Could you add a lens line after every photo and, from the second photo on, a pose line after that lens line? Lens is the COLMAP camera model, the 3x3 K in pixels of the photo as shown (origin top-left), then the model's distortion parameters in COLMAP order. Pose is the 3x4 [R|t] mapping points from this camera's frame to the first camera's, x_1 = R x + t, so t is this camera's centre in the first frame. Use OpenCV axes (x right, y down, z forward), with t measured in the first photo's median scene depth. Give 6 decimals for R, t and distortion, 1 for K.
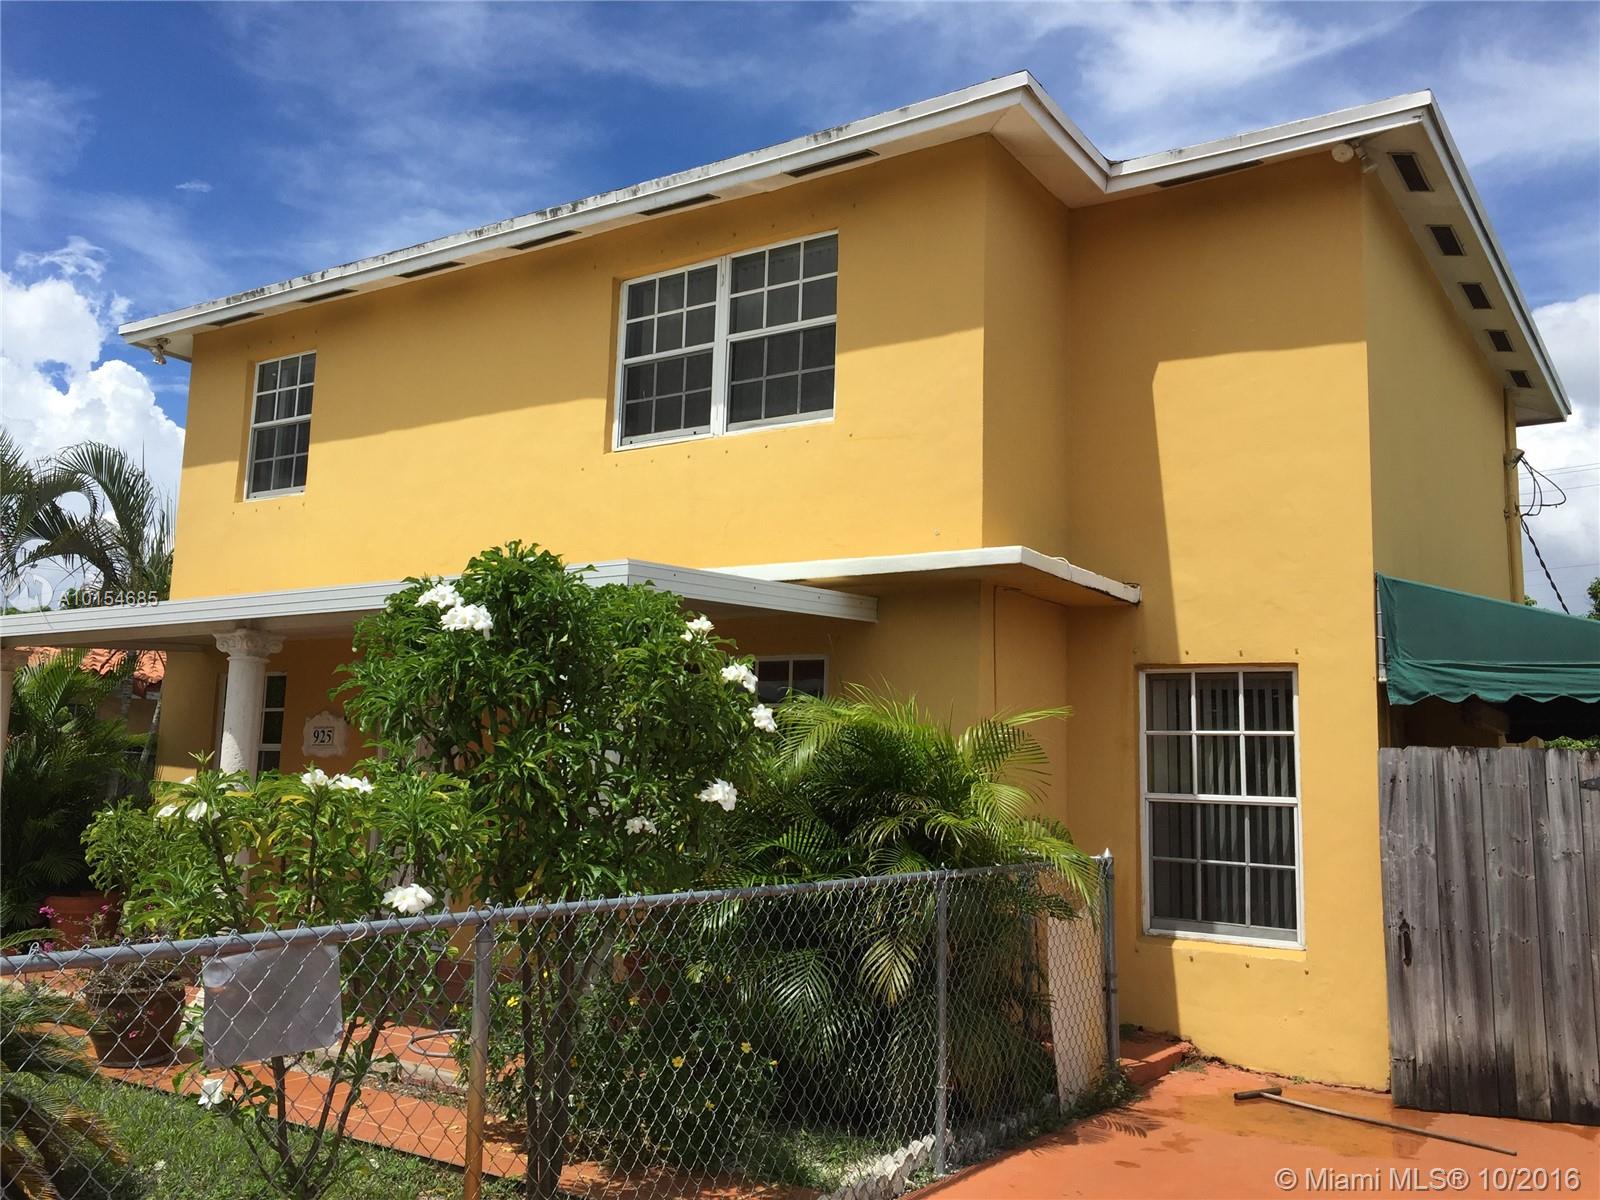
lens RADIAL K [[1376.4, 0, 782.4], [0, 1376.4, 567.4], [0, 0, 1]] dist [0.080968, -0.096381]
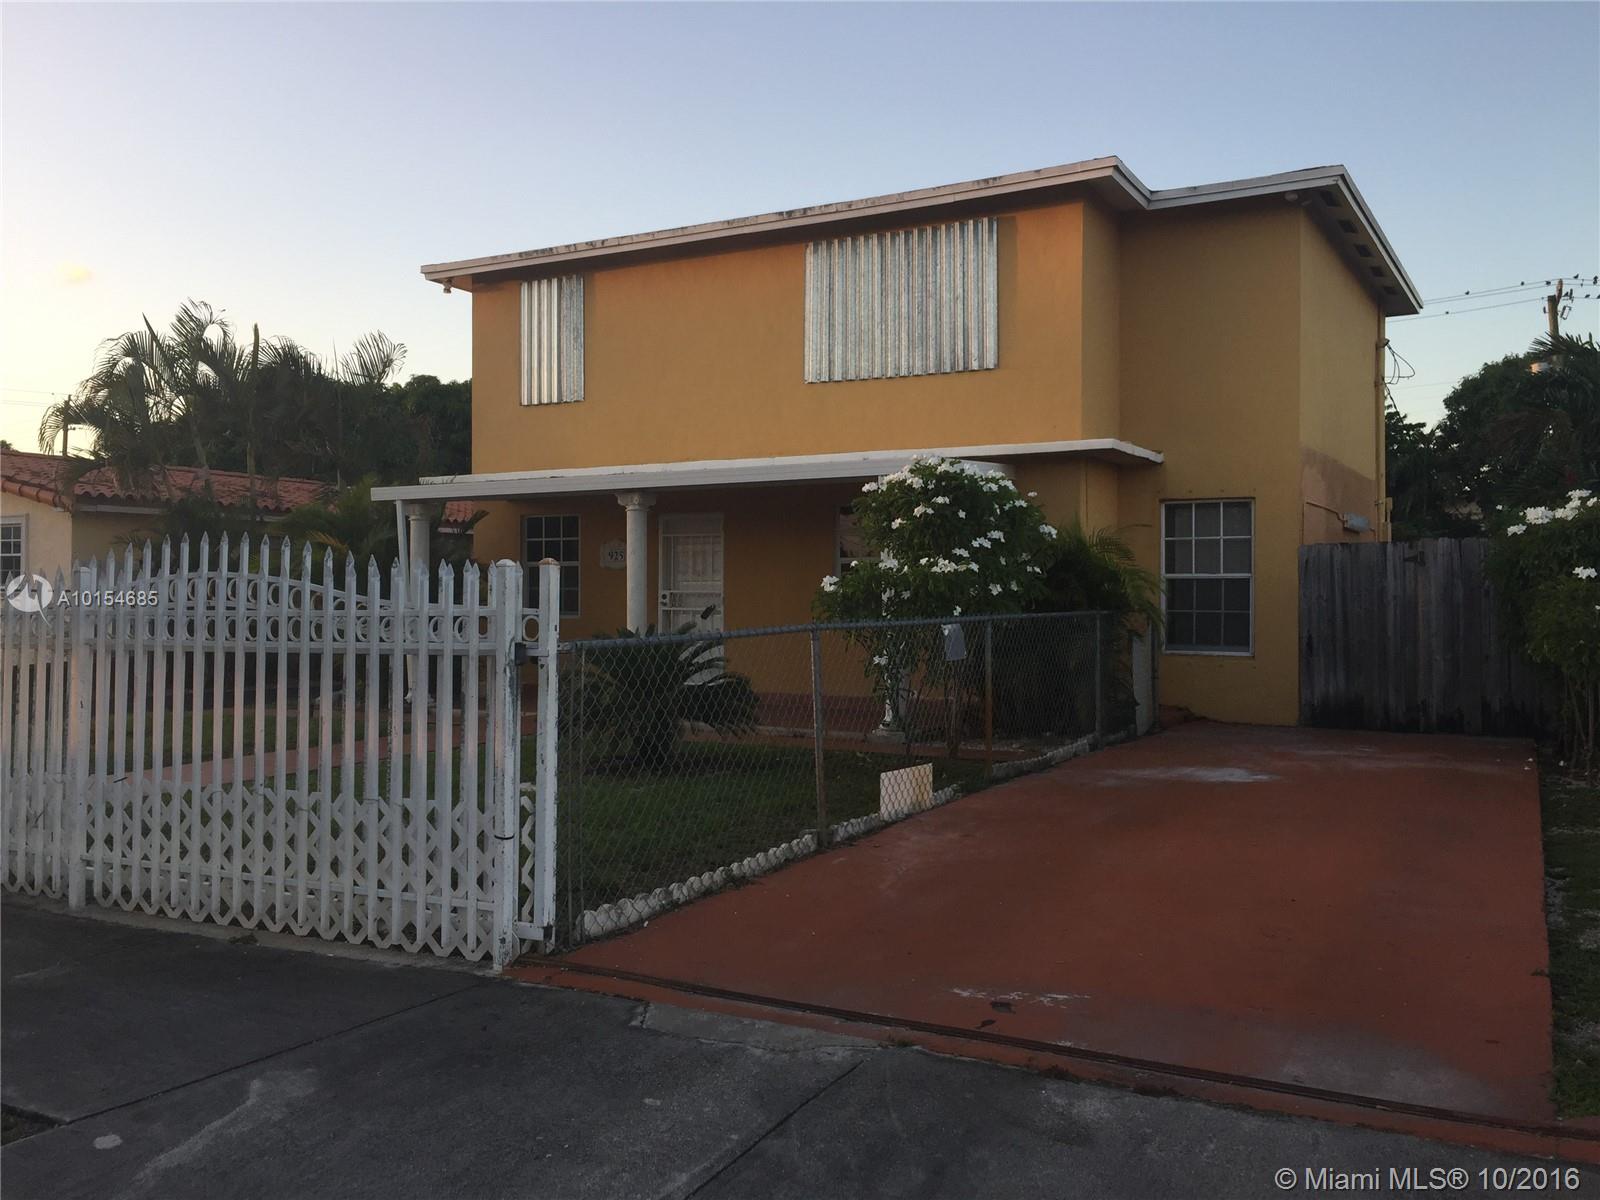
lens RADIAL K [[1376.4, 0, 782.4], [0, 1376.4, 567.4], [0, 0, 1]] dist [0.080968, -0.096381]
pose [[0.996842, -0.029060, 0.073898, -0.350504], [0.017491, 0.988127, 0.152642, -0.119608], [-0.077457, -0.150867, 0.985515, -0.683262]]
